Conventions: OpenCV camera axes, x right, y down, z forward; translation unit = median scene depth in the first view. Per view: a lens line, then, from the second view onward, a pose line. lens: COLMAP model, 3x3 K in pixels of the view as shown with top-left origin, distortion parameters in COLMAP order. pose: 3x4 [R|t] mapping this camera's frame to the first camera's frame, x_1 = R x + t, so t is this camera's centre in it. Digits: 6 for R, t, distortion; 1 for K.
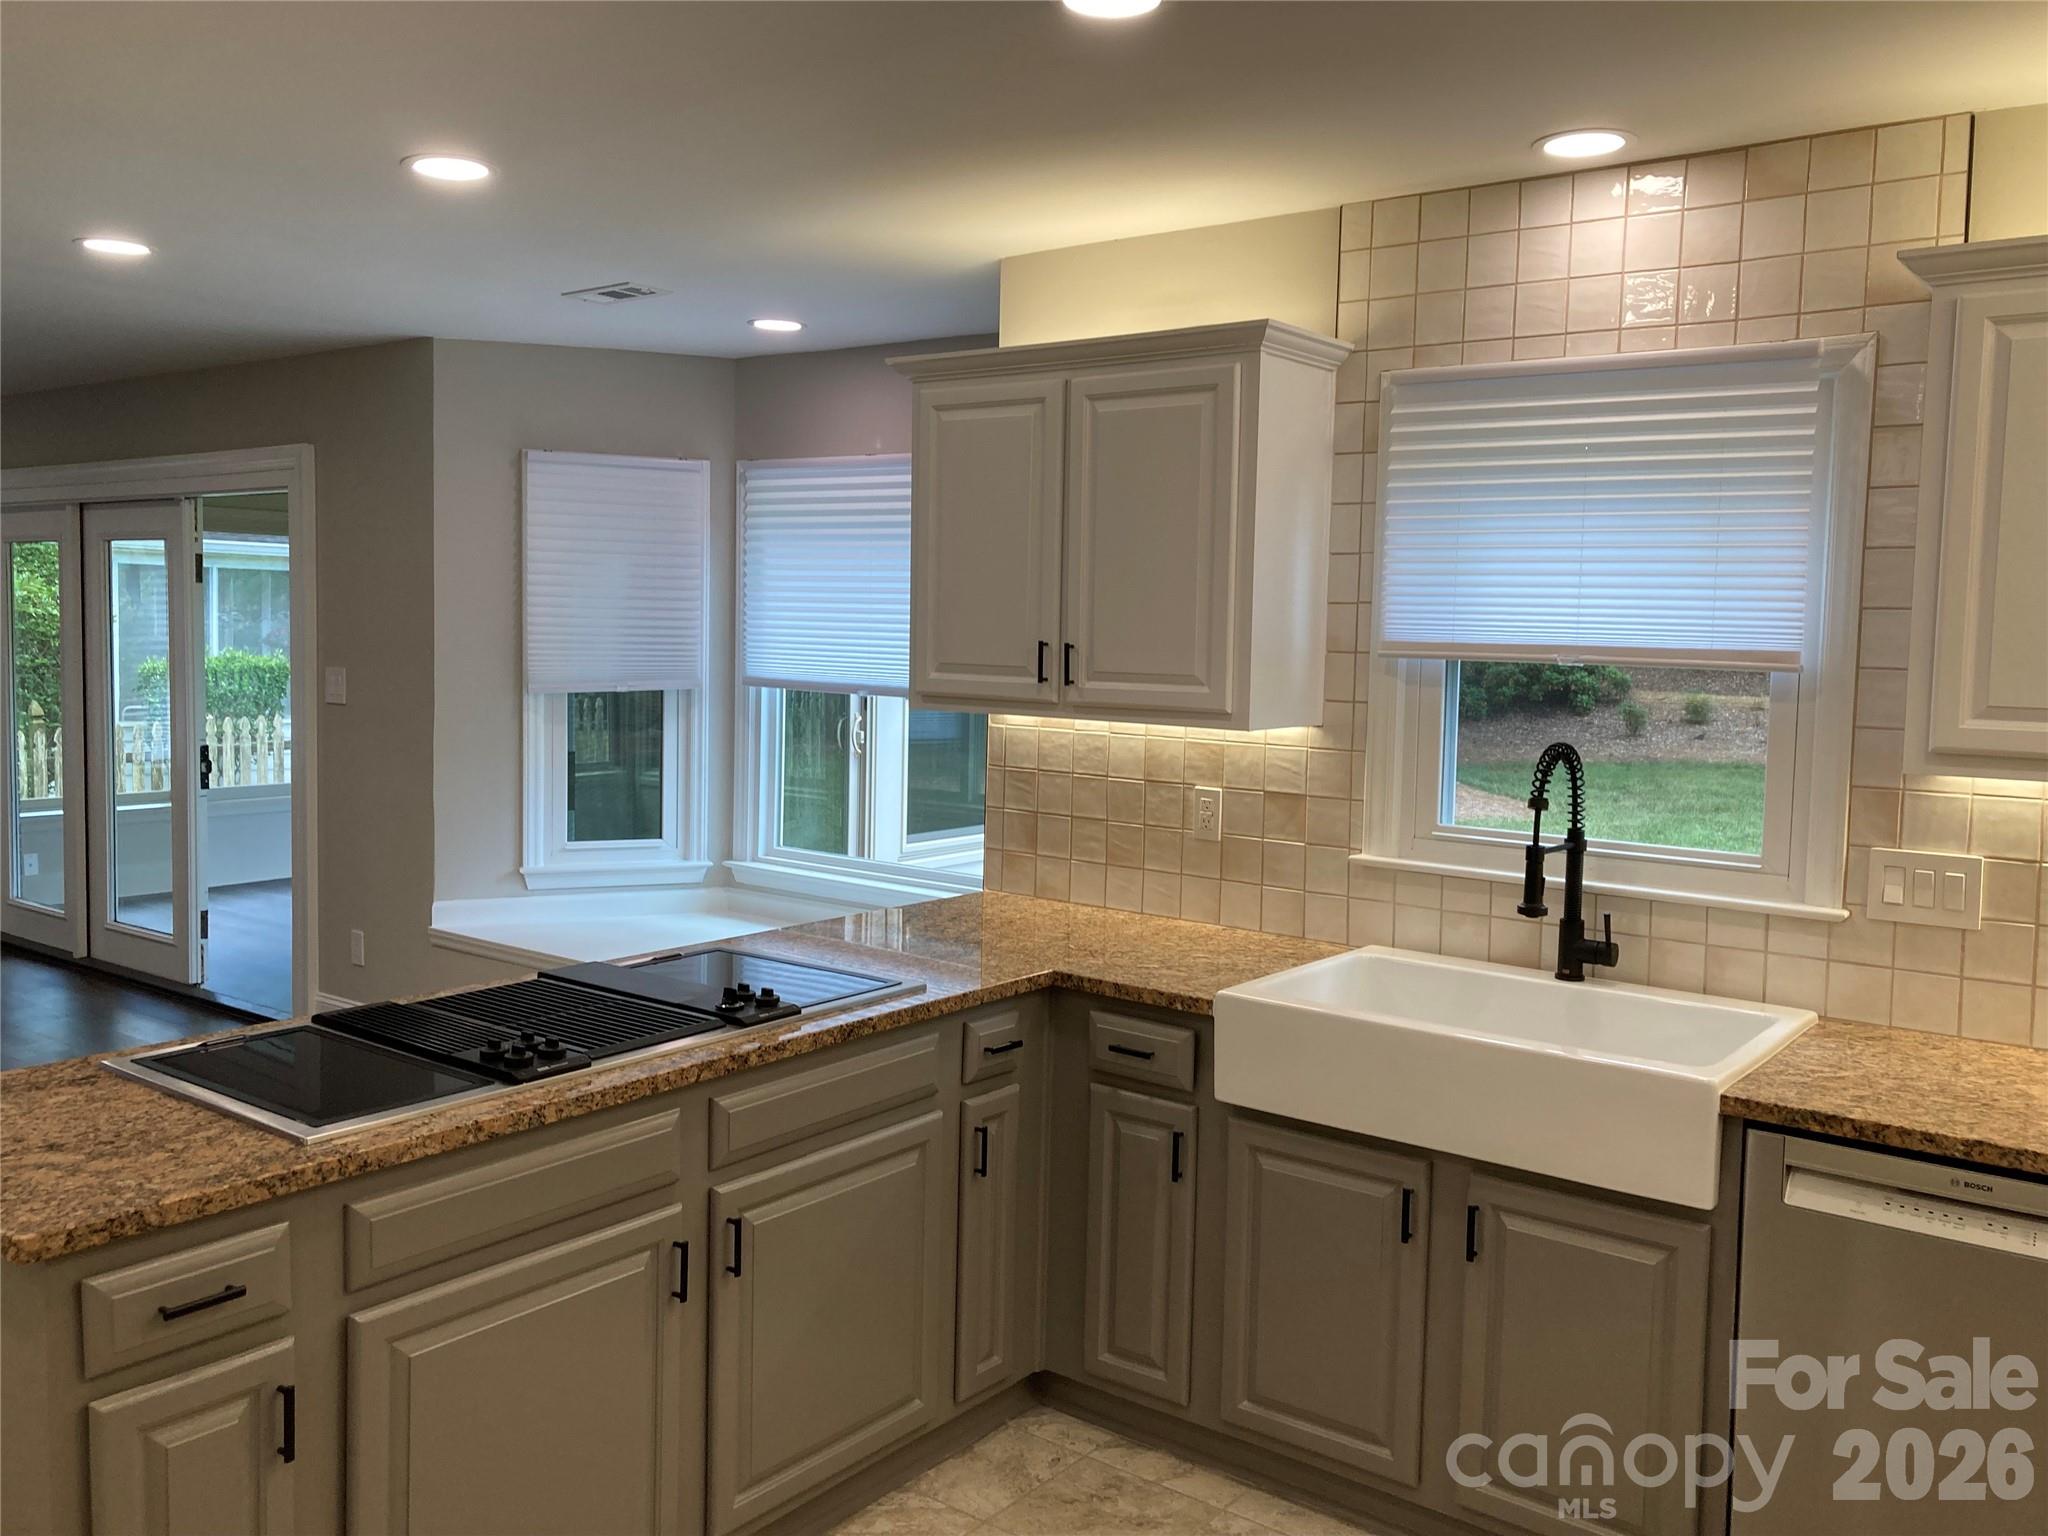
lens RADIAL K [[1675.8, 0, 1047.8], [0, 1675.8, 733.8], [0, 0, 1]] dist [0.030431, -0.010814]
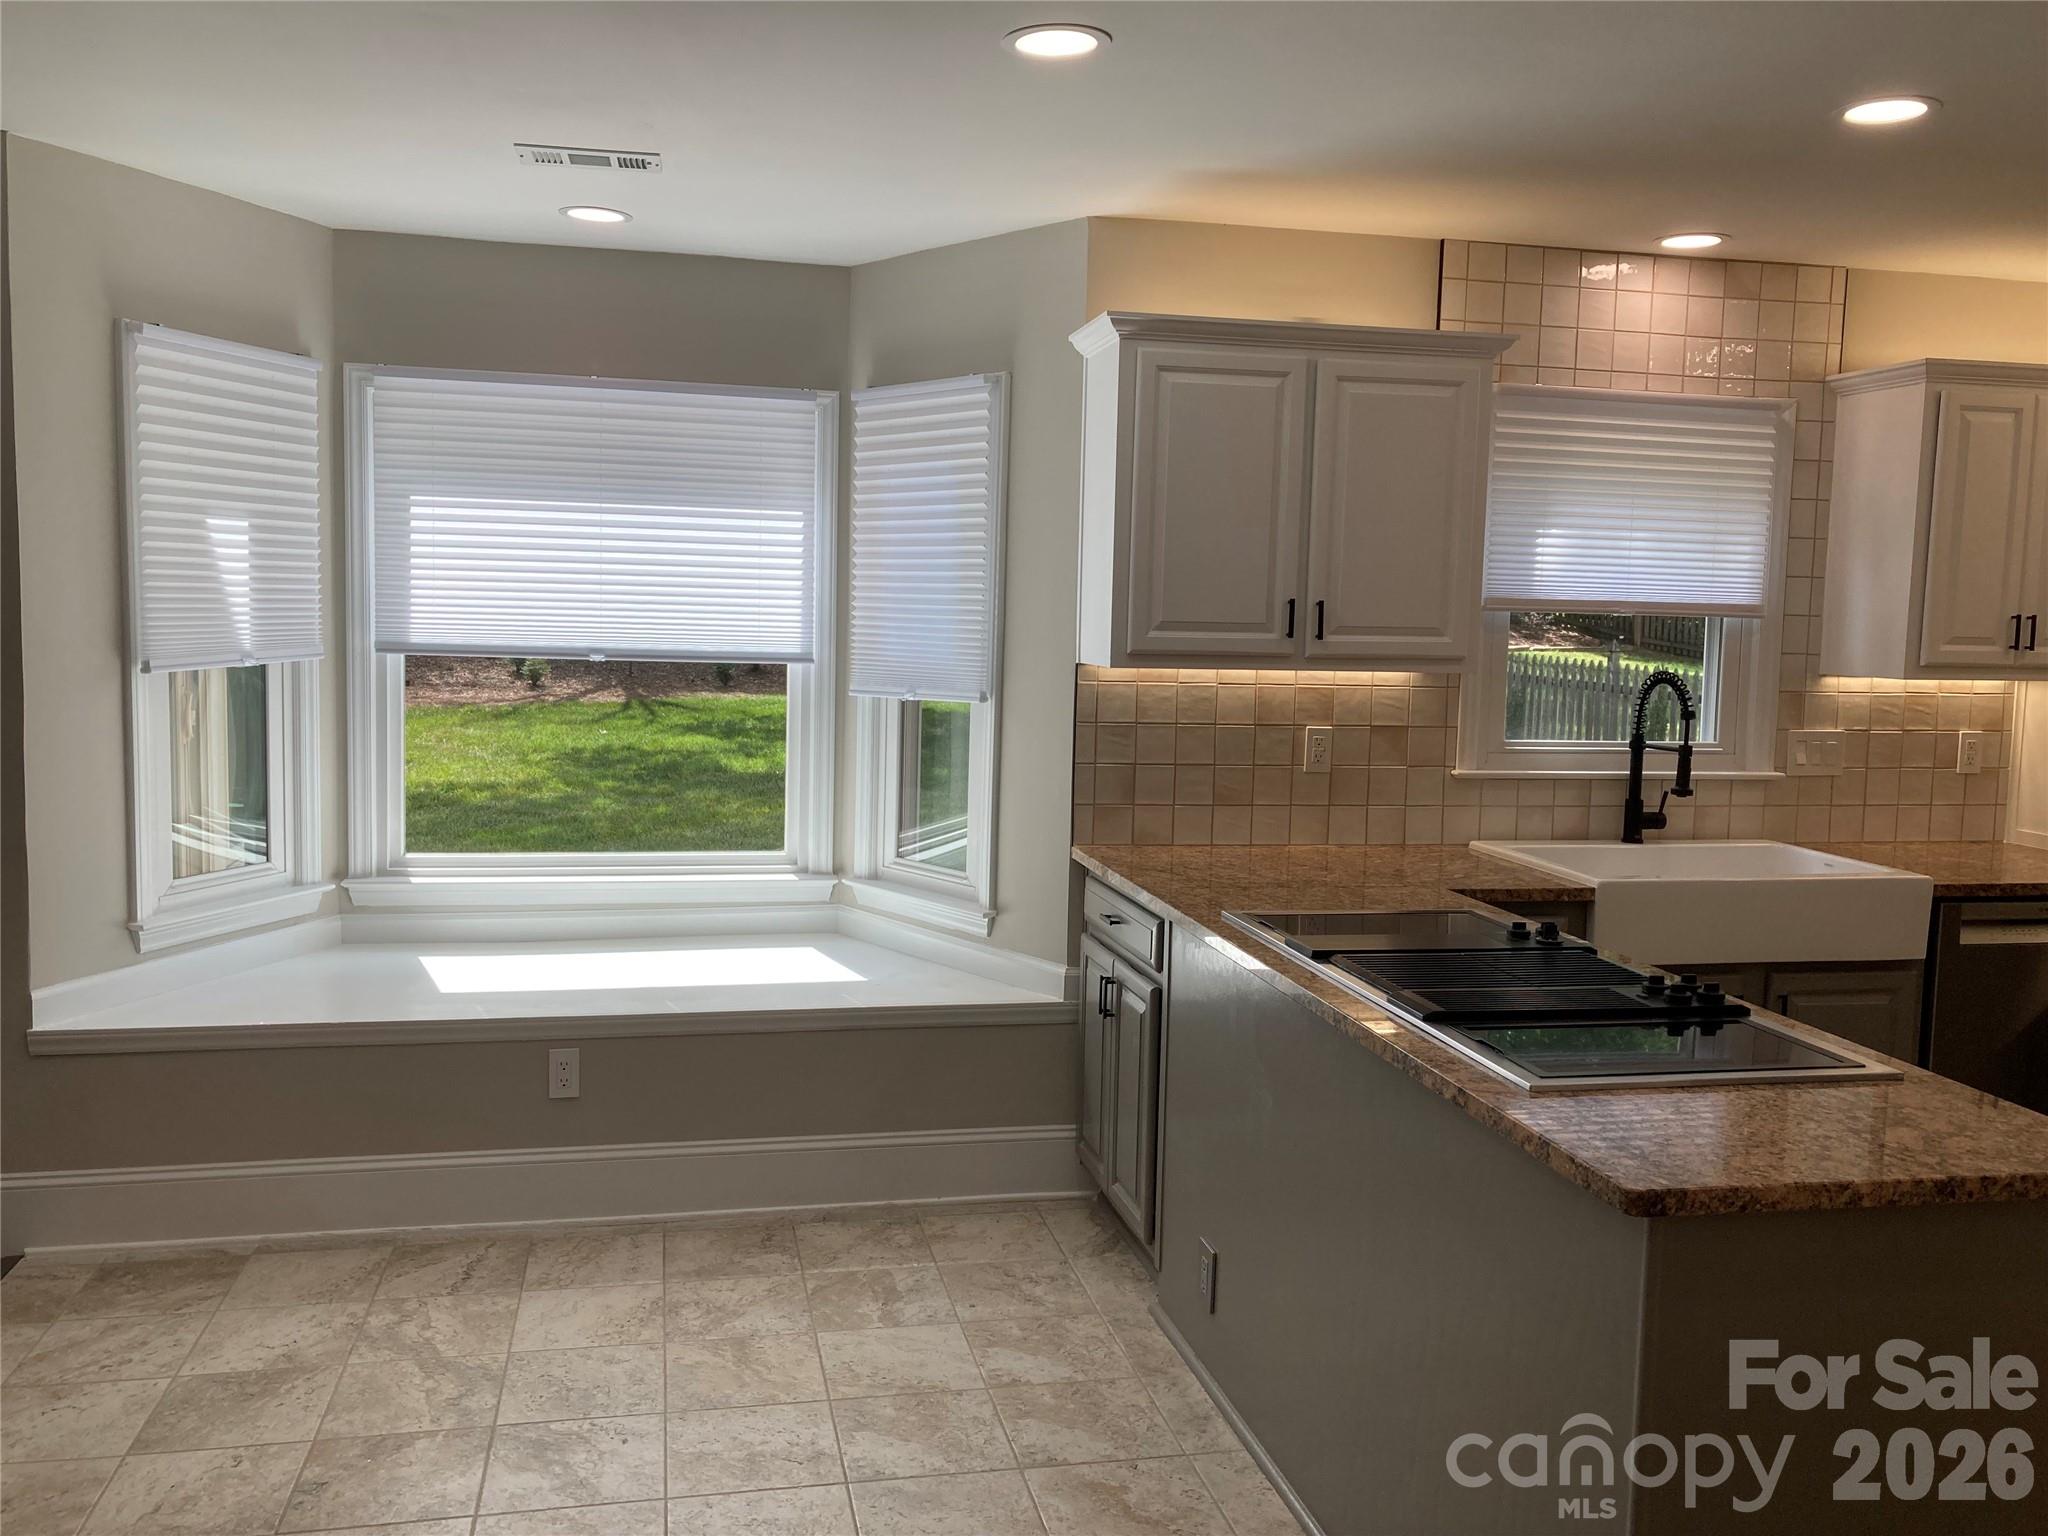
lens RADIAL K [[1675.8, 0, 1019.1], [0, 1675.8, 744.2], [0, 0, 1]] dist [0.030431, -0.010814]
pose [[0.652290, -0.070554, 0.754679, -1.012623], [0.039950, 0.997475, 0.058722, -0.035136], [-0.756916, -0.008154, 0.653462, 0.455269]]
